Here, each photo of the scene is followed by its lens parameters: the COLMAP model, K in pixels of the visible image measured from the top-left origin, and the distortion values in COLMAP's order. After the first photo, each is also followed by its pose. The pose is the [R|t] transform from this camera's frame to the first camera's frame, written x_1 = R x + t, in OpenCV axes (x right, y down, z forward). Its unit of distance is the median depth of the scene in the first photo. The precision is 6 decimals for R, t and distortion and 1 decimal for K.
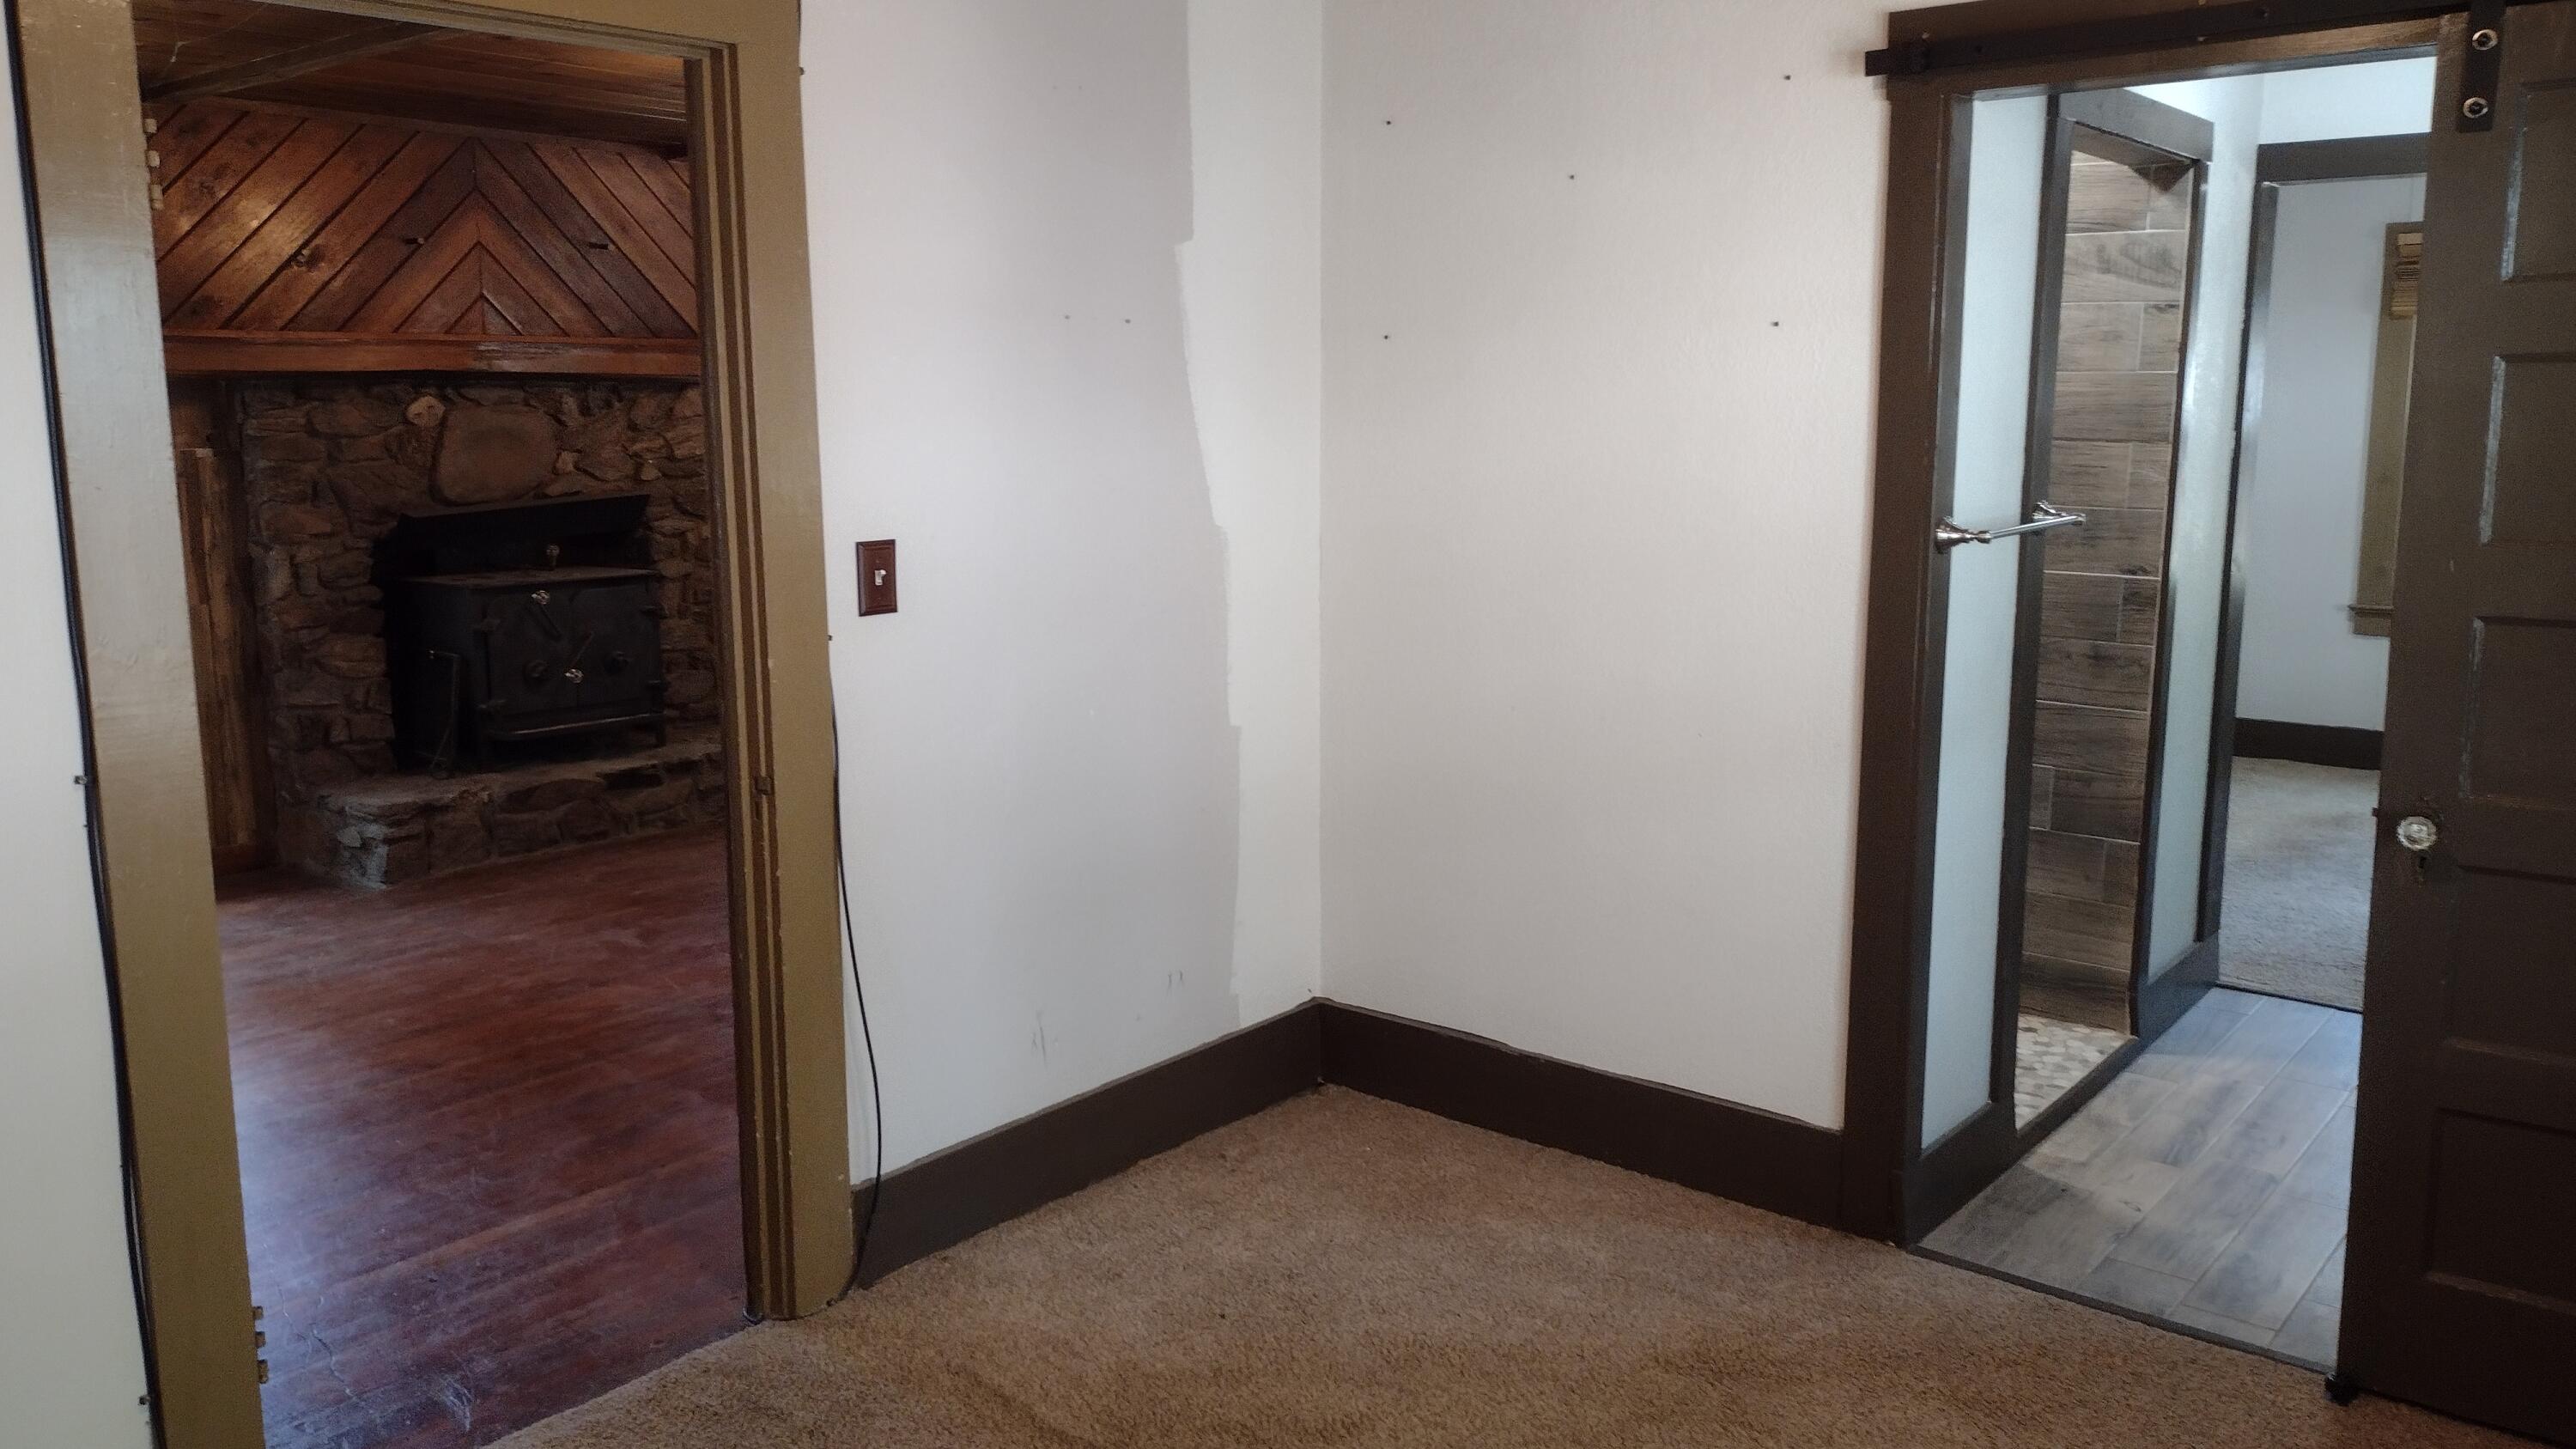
lens RADIAL K [[1902.6, 0, 1301.9], [0, 1902.6, 719.7], [0, 0, 1]] dist [0.084985, -0.107728]
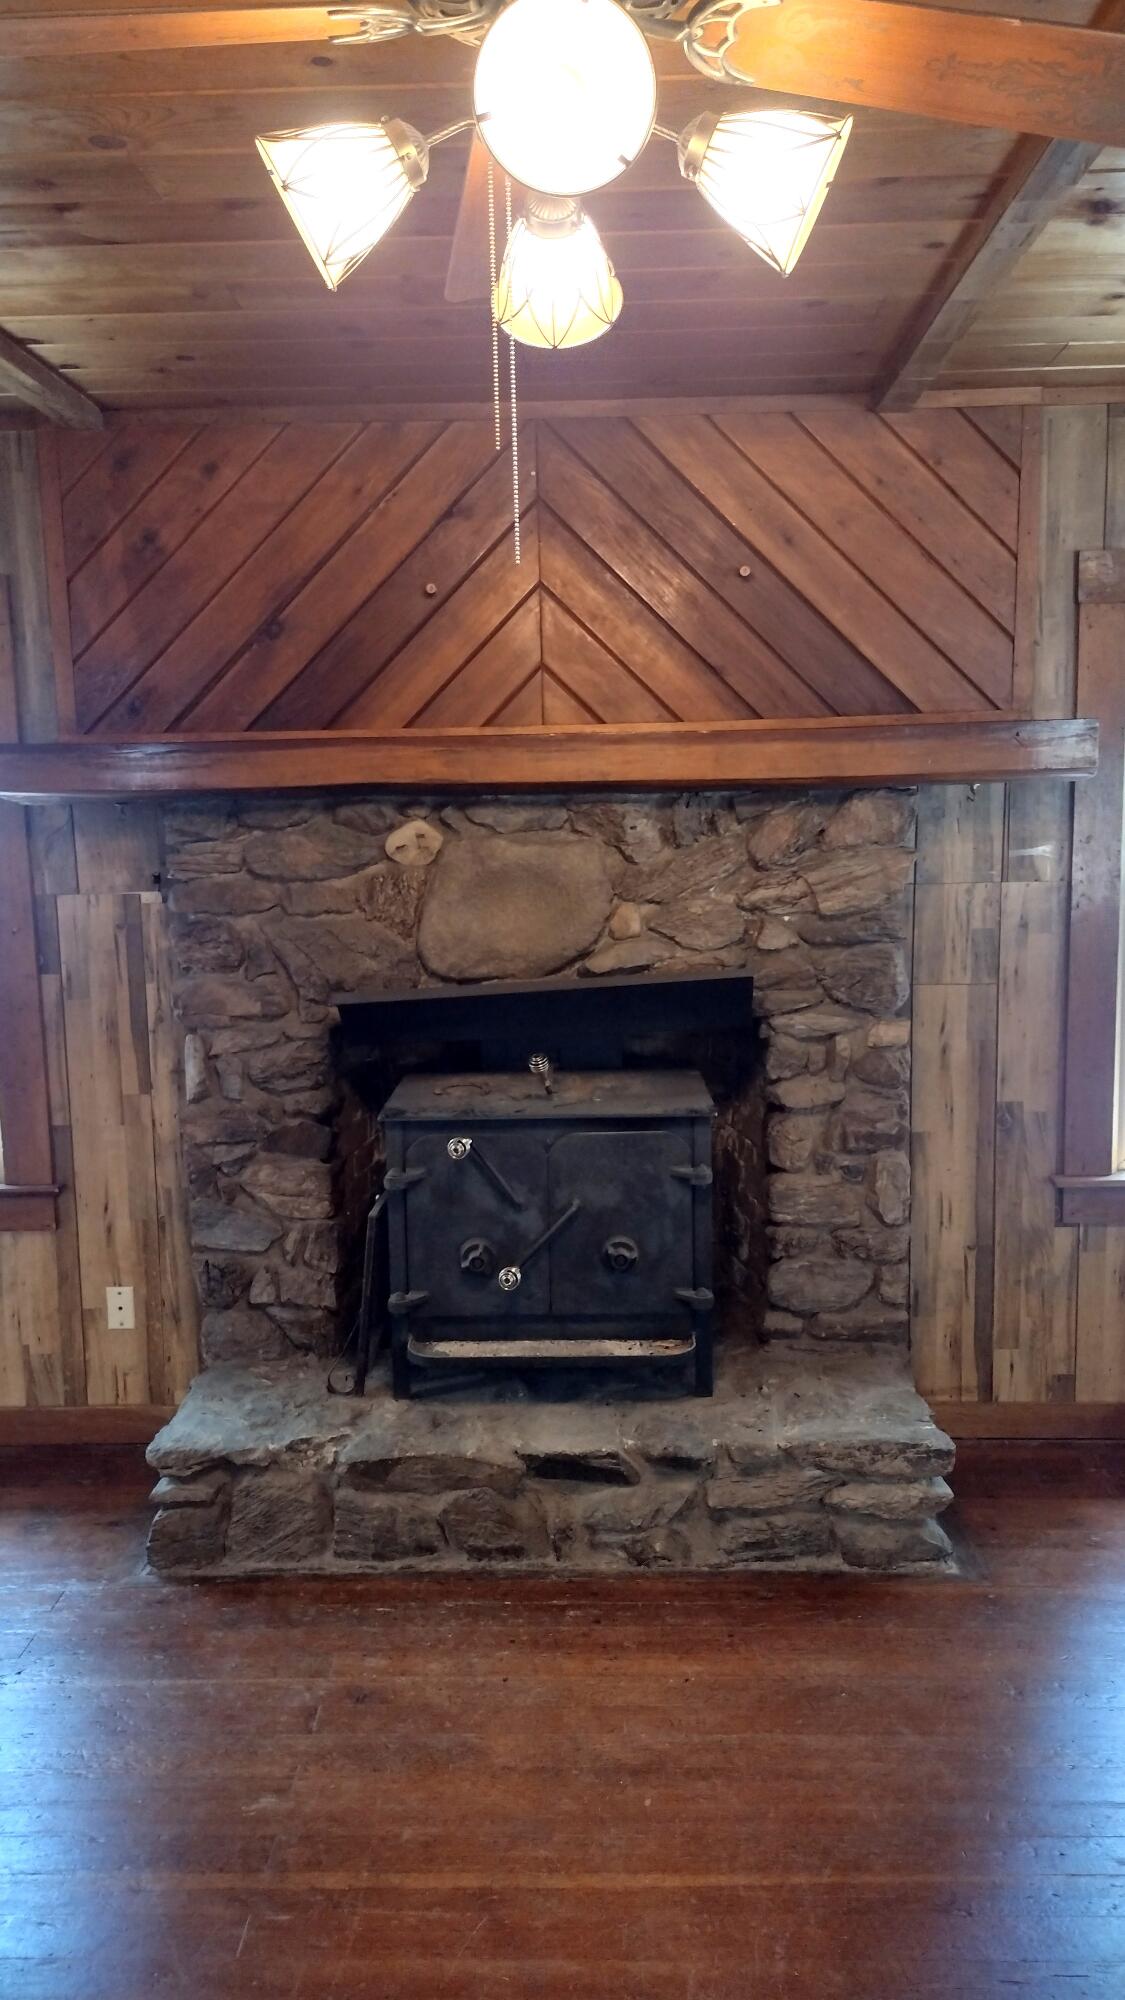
lens RADIAL K [[1512.6, 0, 556.3], [0, 1512.6, 999.9], [0, 0, 1]] dist [0.088801, -0.006212]
pose [[0.606932, 0.108192, -0.787355, -0.000530], [-0.115781, 0.992158, 0.047085, -0.134542], [0.786275, 0.062583, 0.614699, 0.708854]]
